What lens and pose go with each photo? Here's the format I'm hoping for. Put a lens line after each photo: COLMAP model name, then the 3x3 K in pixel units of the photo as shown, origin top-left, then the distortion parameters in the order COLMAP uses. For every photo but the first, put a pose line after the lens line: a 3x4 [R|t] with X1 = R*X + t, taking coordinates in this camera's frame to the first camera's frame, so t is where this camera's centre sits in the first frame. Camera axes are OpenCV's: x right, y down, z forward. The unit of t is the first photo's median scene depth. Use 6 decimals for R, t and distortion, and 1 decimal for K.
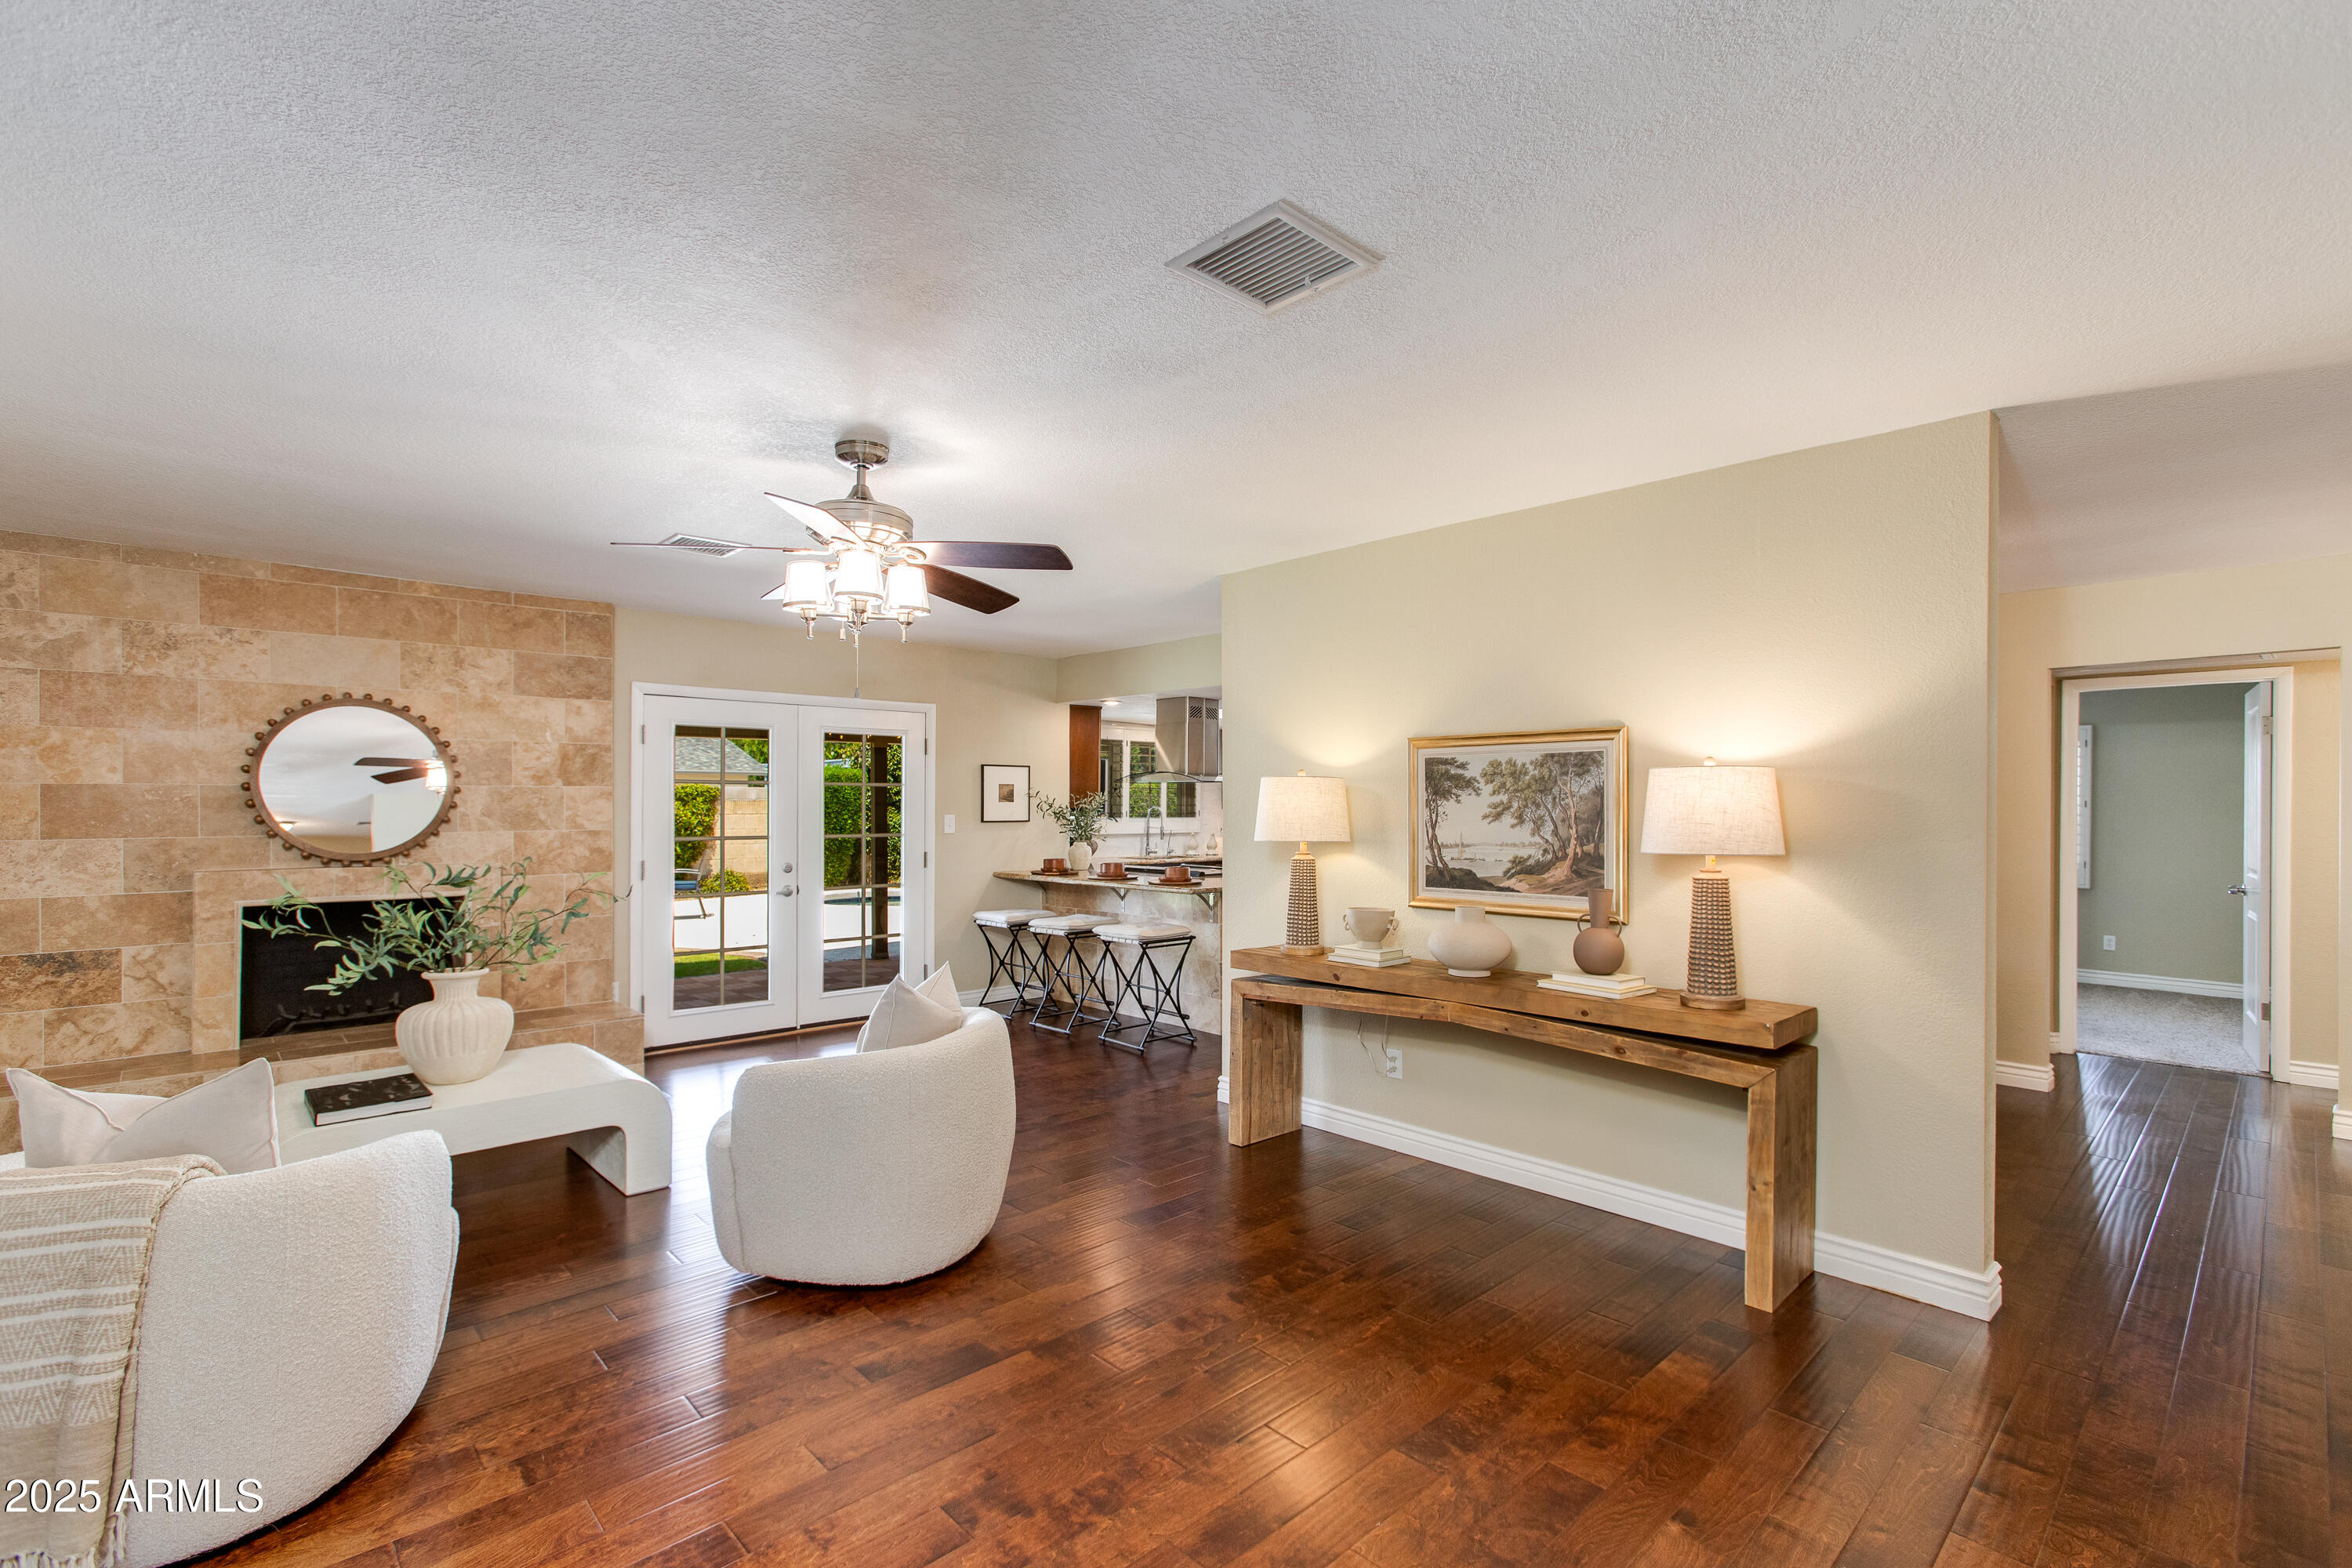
lens RADIAL K [[1080.6, 0, 1150.4], [0, 1080.6, 795.8], [0, 0, 1]] dist [-0.000214, -0.000236]
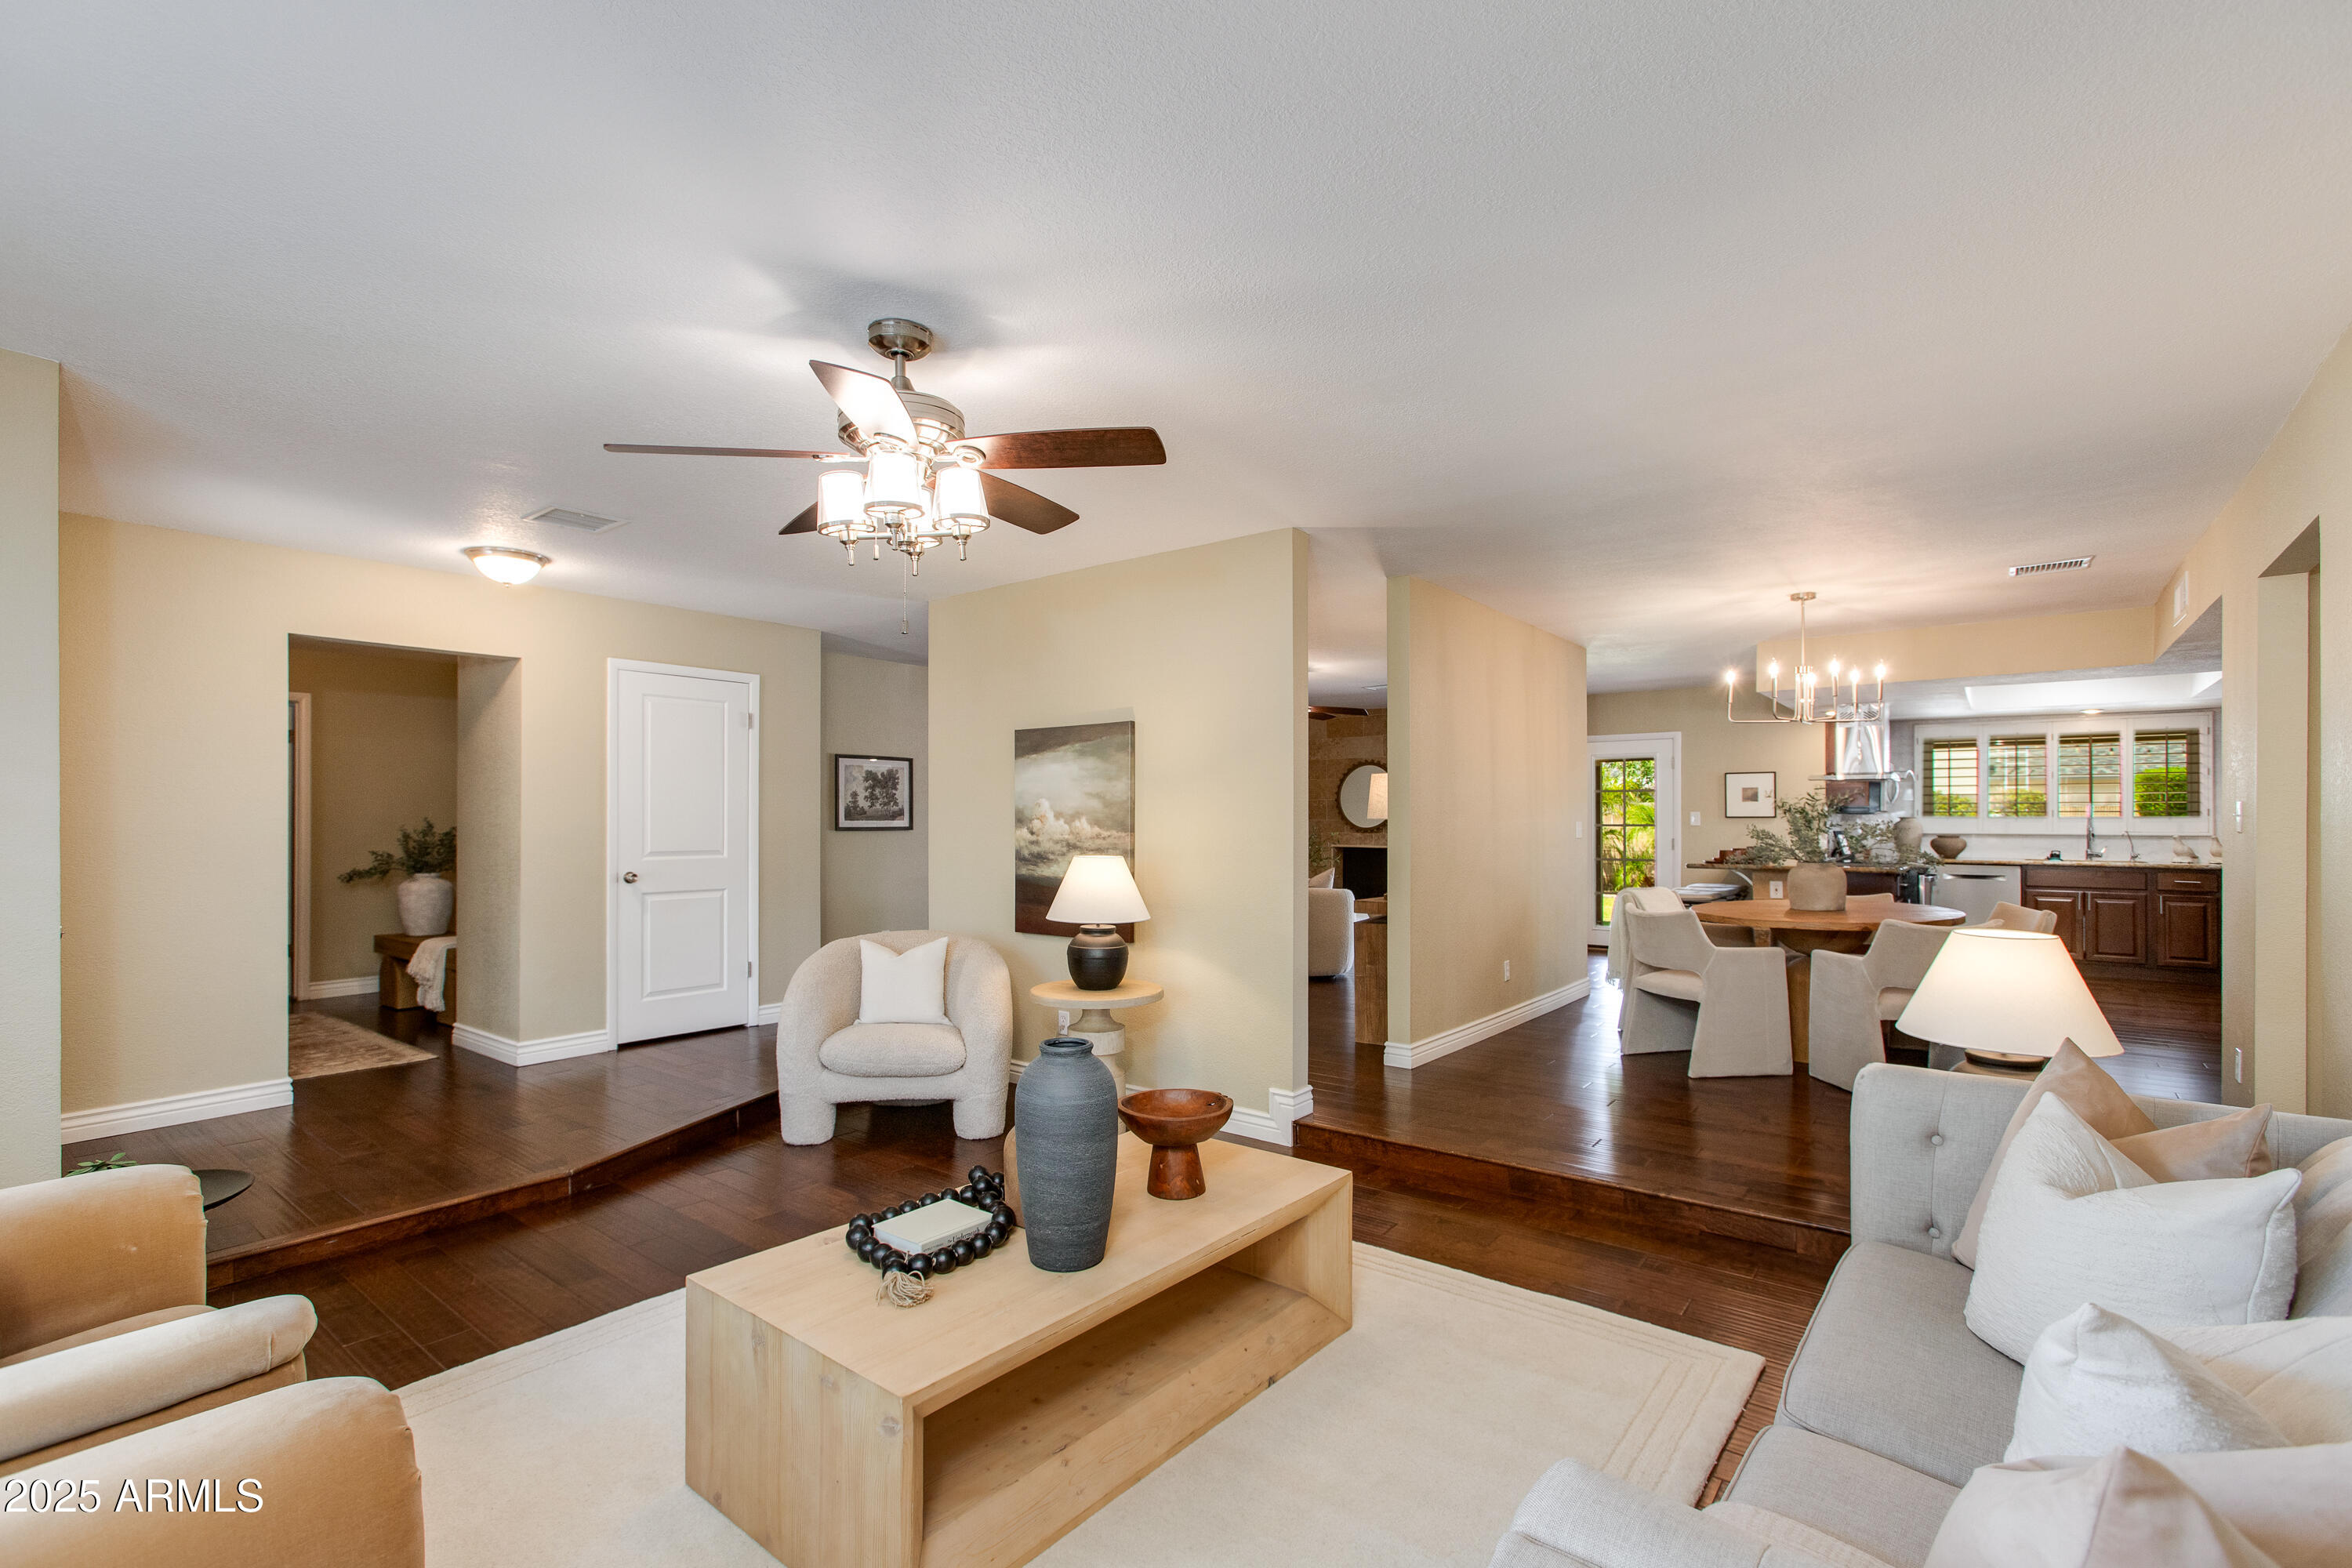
lens RADIAL K [[1037.2, 0, 1174.2], [0, 1037.2, 824.4], [0, 0, 1]] dist [0.001872, 0.000254]
pose [[0.138071, 0.000796, -0.990422, 0.983931], [0.005566, 0.999983, 0.001579, 0.026859], [0.990407, -0.005731, 0.138064, 0.168907]]
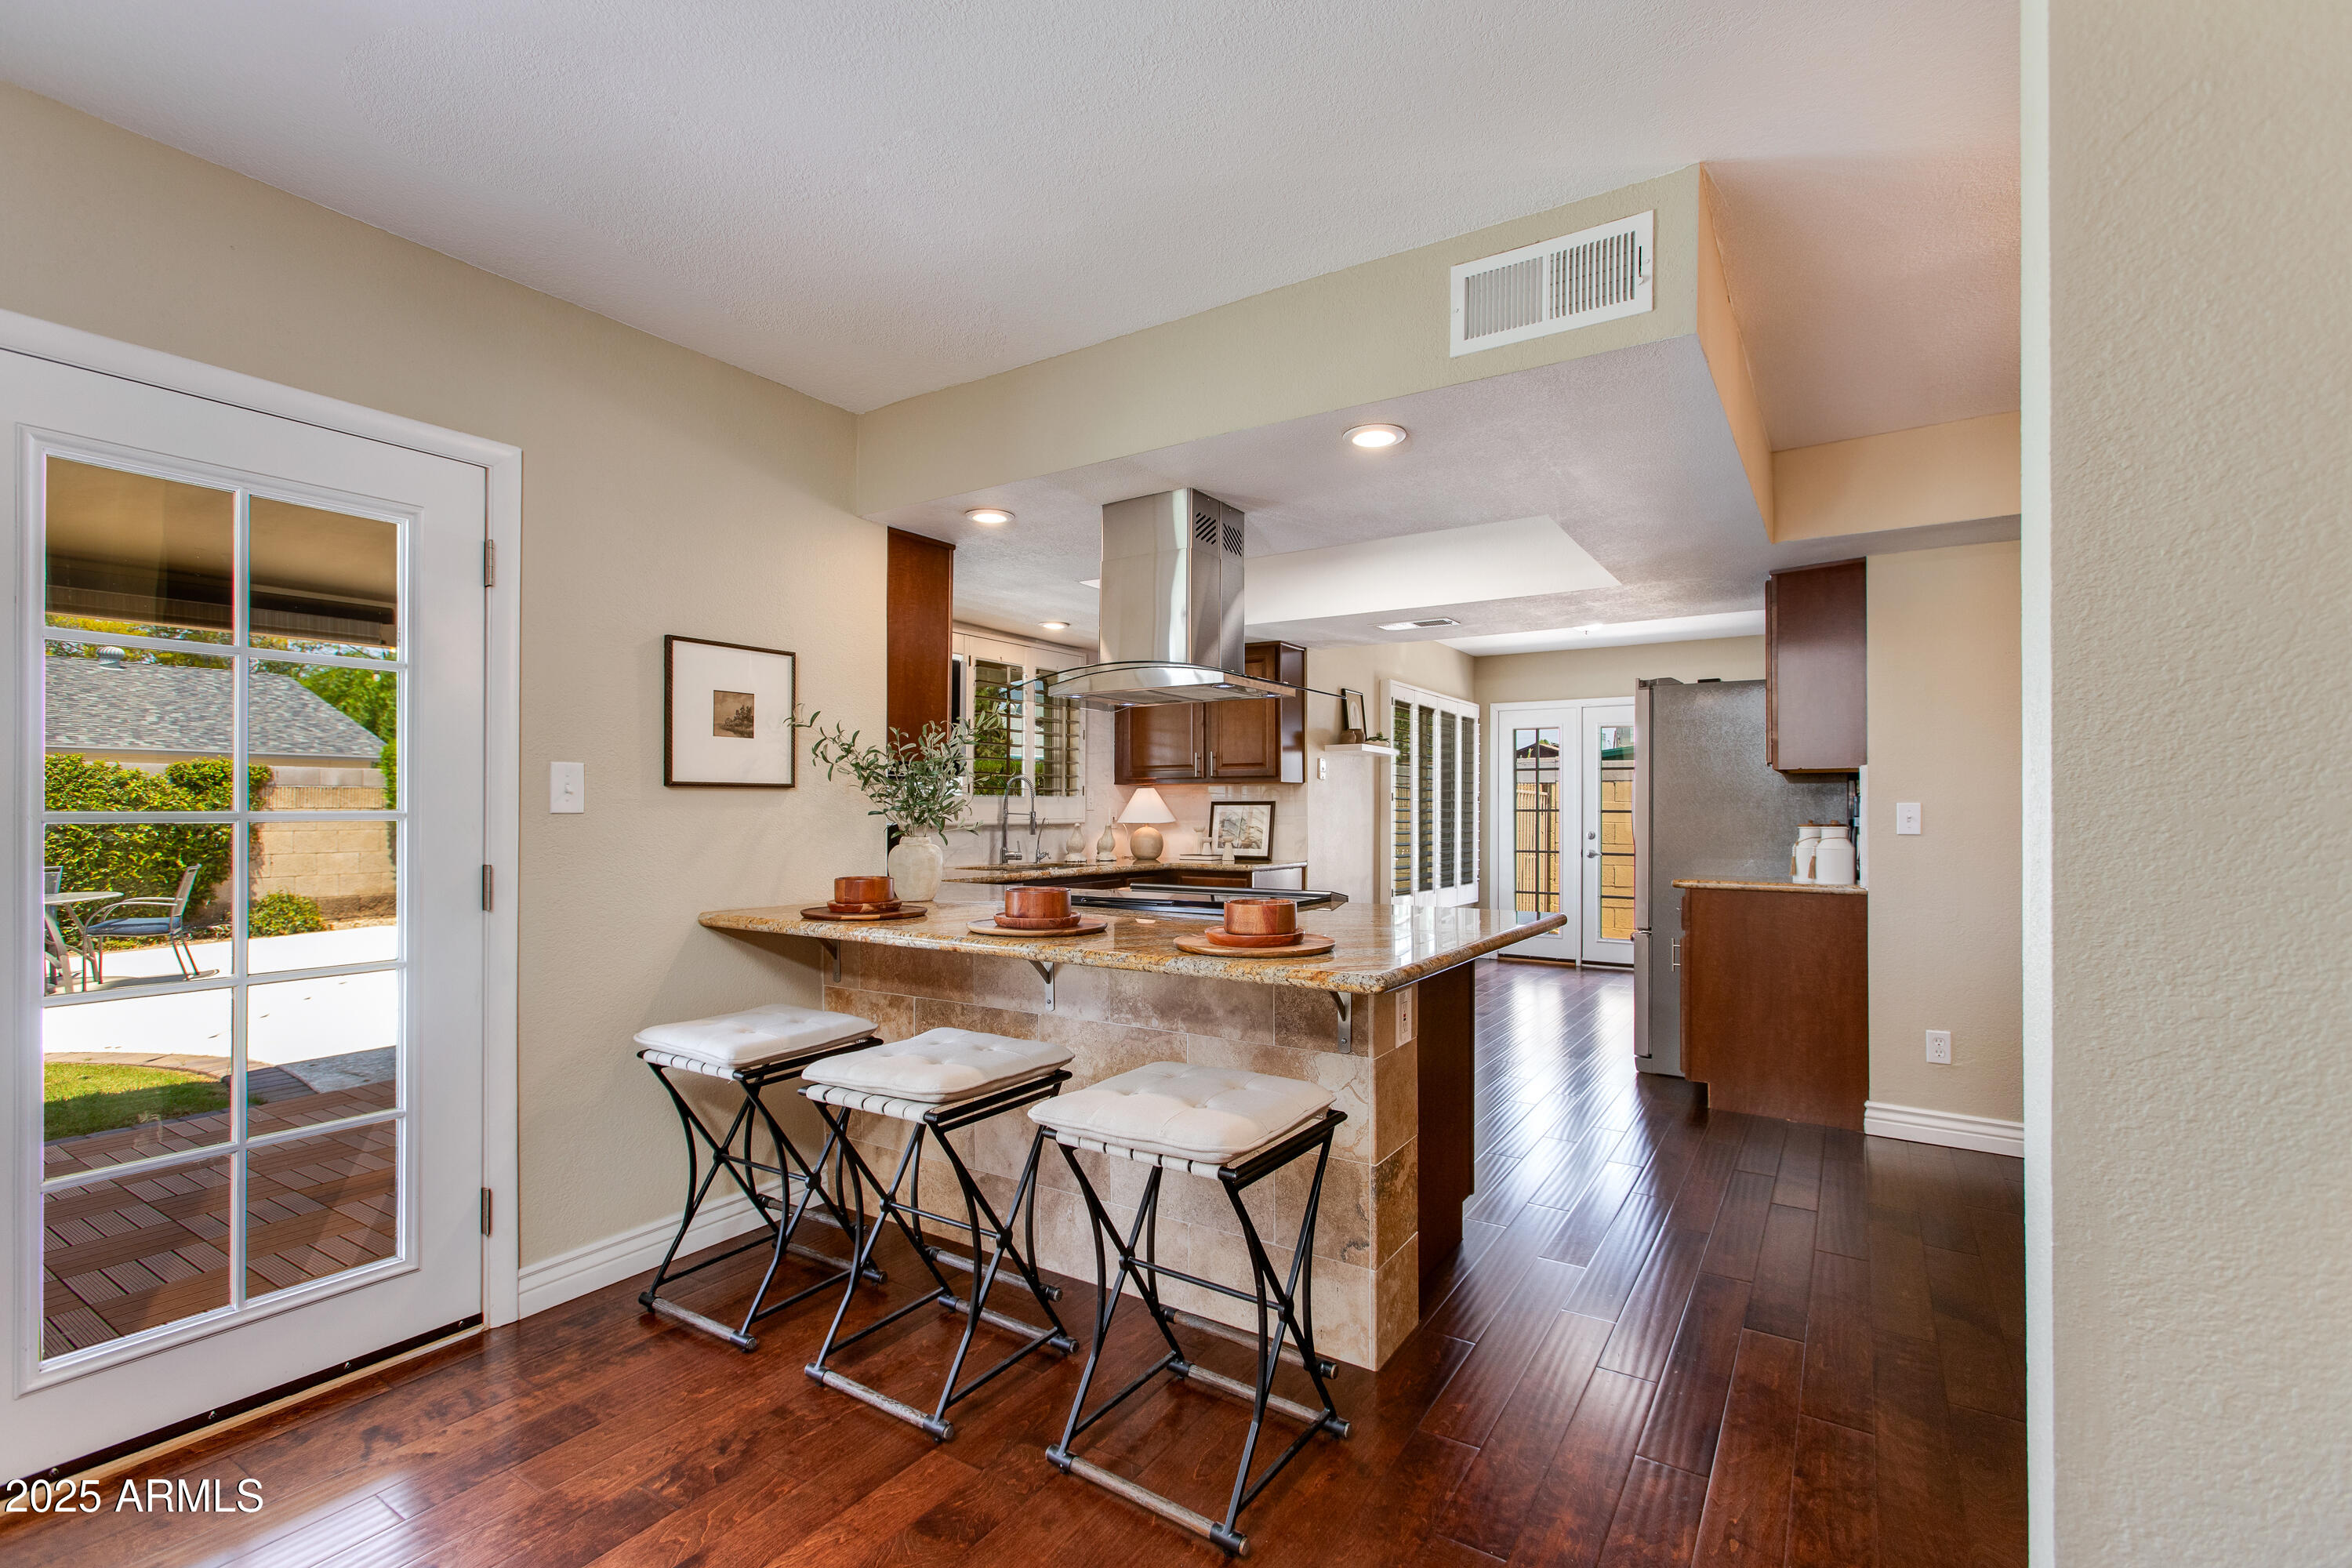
lens RADIAL K [[1080.6, 0, 1150.4], [0, 1080.6, 795.8], [0, 0, 1]] dist [-0.000214, -0.000236]
pose [[0.972784, 0.001005, 0.231713, -0.077082], [-0.000176, 0.999994, -0.003598, 0.029350], [-0.231715, 0.003460, 0.972777, 0.583151]]
